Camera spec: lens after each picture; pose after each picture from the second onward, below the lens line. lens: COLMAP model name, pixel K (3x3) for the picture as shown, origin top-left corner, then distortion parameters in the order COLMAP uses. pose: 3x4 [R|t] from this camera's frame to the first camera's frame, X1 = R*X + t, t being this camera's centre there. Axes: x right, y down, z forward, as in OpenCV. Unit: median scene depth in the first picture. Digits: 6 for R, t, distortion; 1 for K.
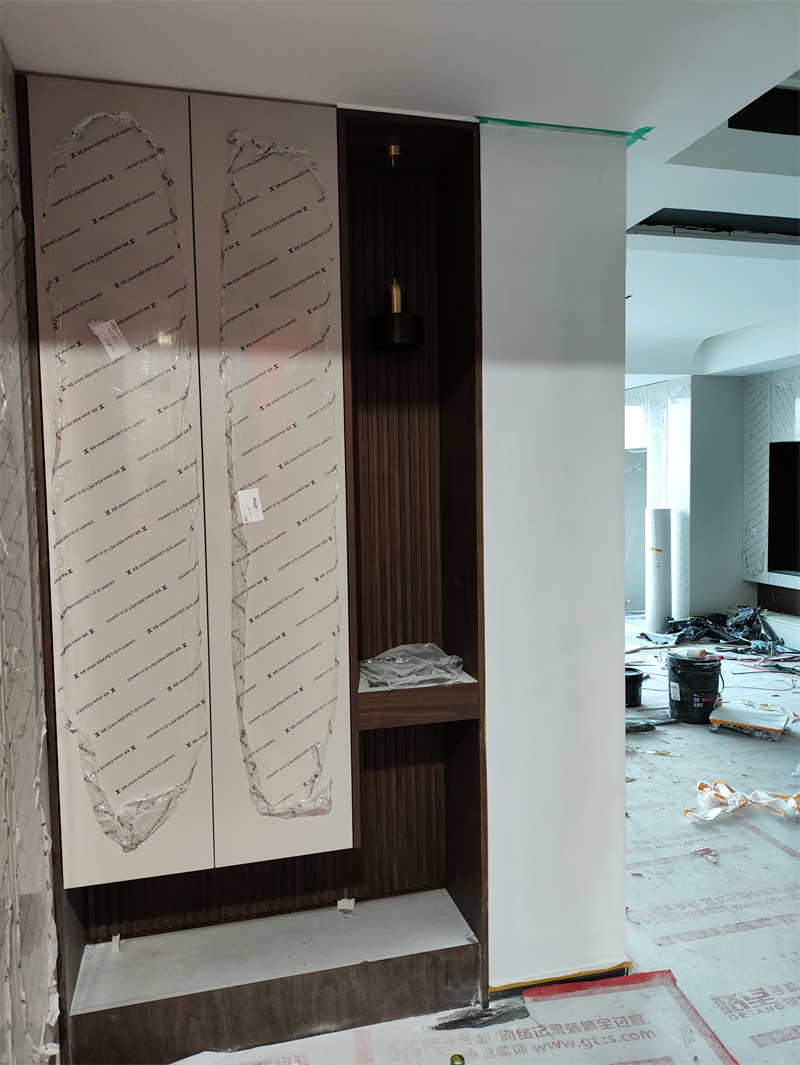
lens RADIAL K [[788.0, 0, 395.6], [0, 788.0, 525.6], [0, 0, 1]] dist [0.045688, -0.054495]
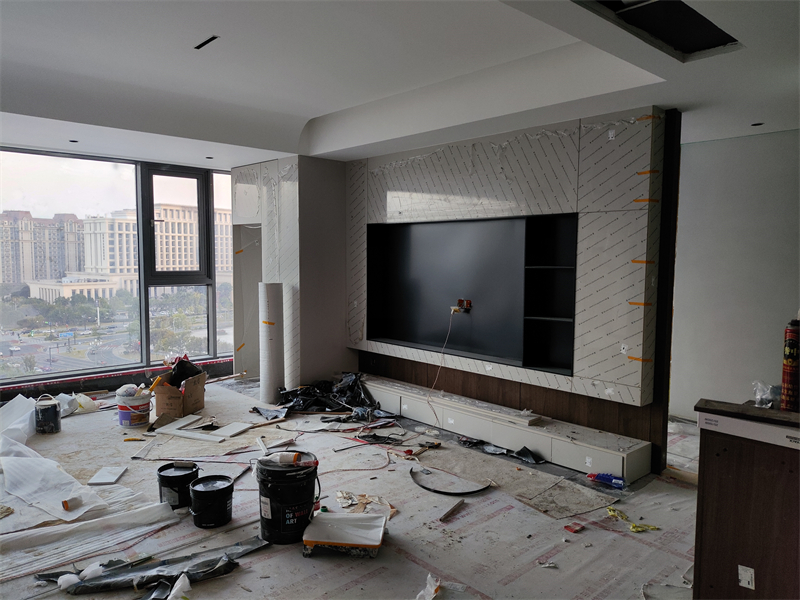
lens RADIAL K [[570.9, 0, 401.7], [0, 570.9, 299.9], [0, 0, 1]] dist [0.036117, 0.002083]
pose [[0.879106, -0.017027, 0.476322, 0.137170], [0.006325, 0.999690, 0.024063, -0.017403], [-0.476584, -0.018142, 0.878942, 0.284976]]
